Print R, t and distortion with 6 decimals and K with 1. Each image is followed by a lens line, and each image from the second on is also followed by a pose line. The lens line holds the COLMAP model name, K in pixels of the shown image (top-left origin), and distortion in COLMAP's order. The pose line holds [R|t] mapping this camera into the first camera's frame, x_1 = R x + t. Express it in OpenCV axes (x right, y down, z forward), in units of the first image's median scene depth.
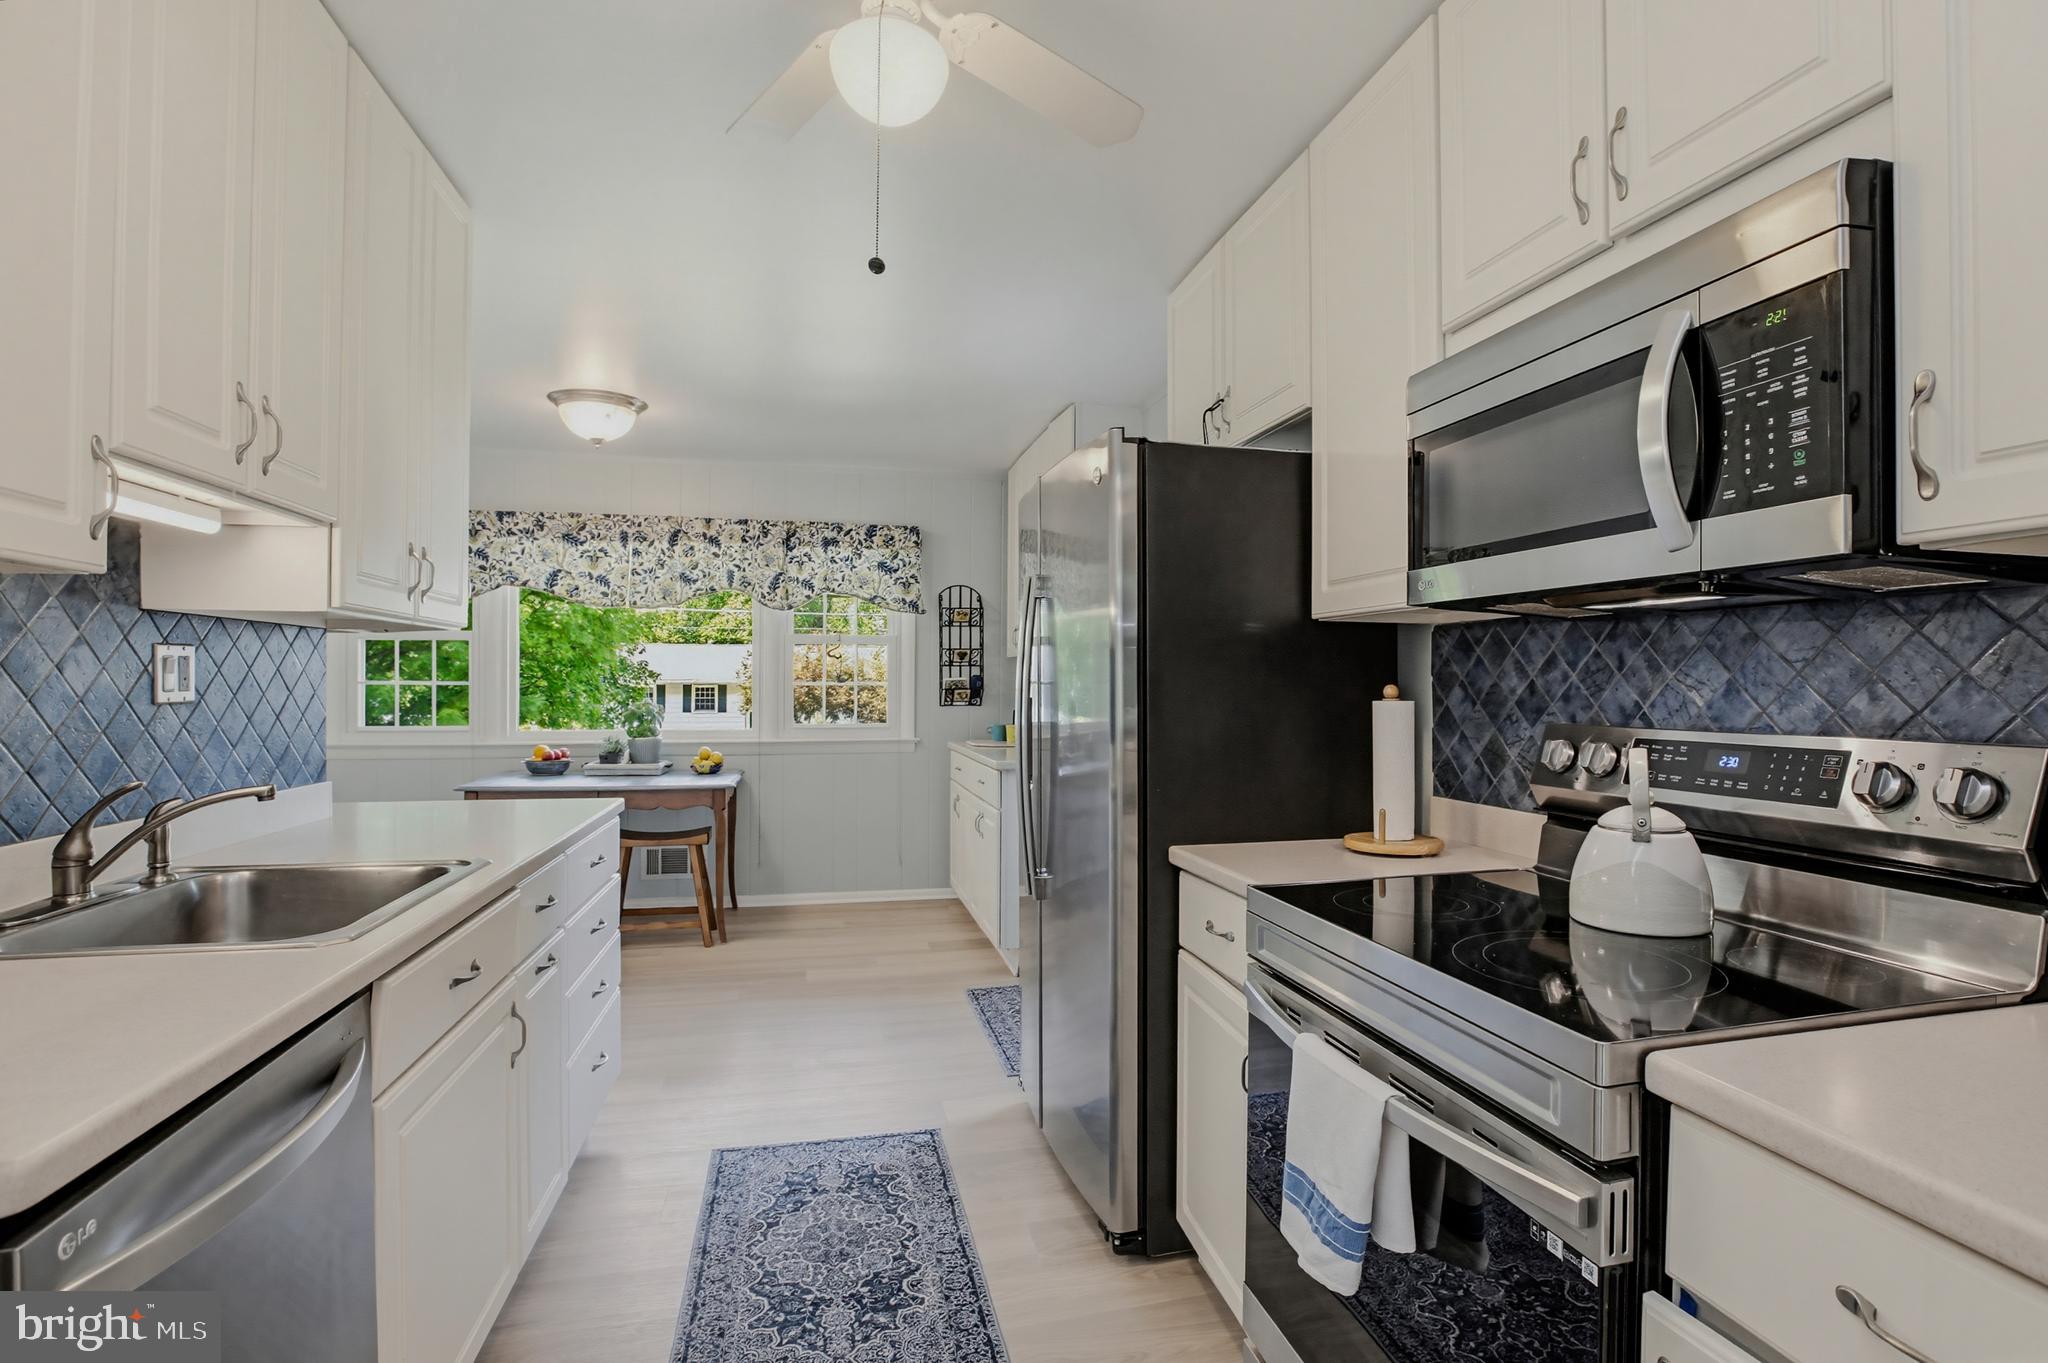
lens RADIAL K [[973.0, 0, 1024.0], [0, 973.0, 681.5], [0, 0, 1]] dist [-0.037568, -0.000071]
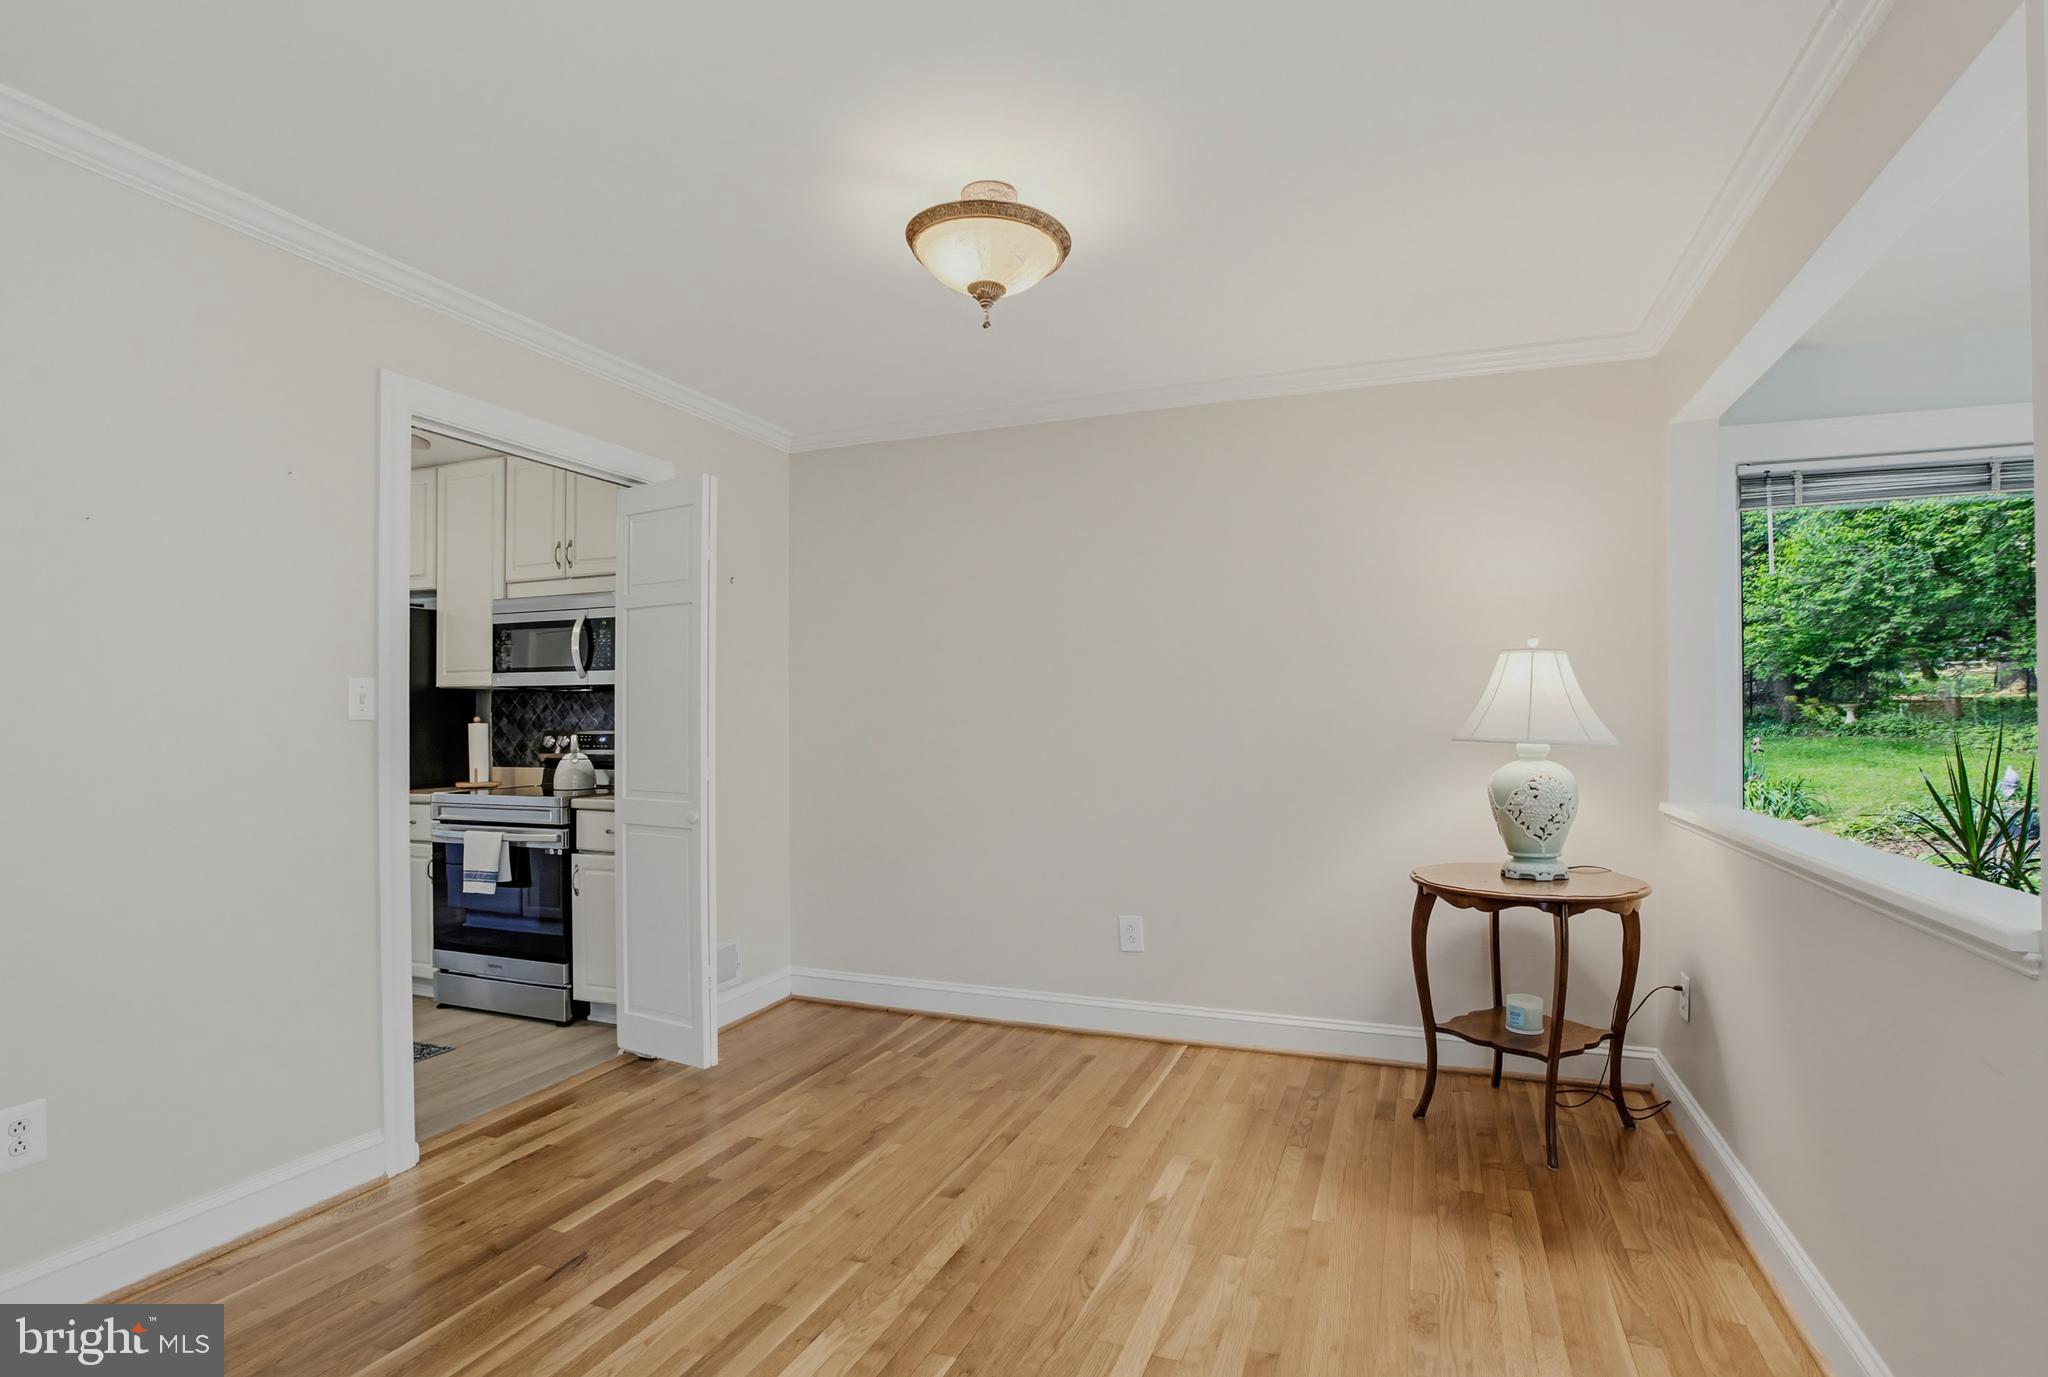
lens RADIAL K [[981.7, 0, 1038.5], [0, 981.7, 717.6], [0, 0, 1]] dist [0.001583, 0.000187]
pose [[0.564560, -0.003585, 0.825384, -0.986660], [0.004000, 0.999991, 0.001608, 0.008991], [-0.825382, 0.002394, 0.564569, -1.766840]]
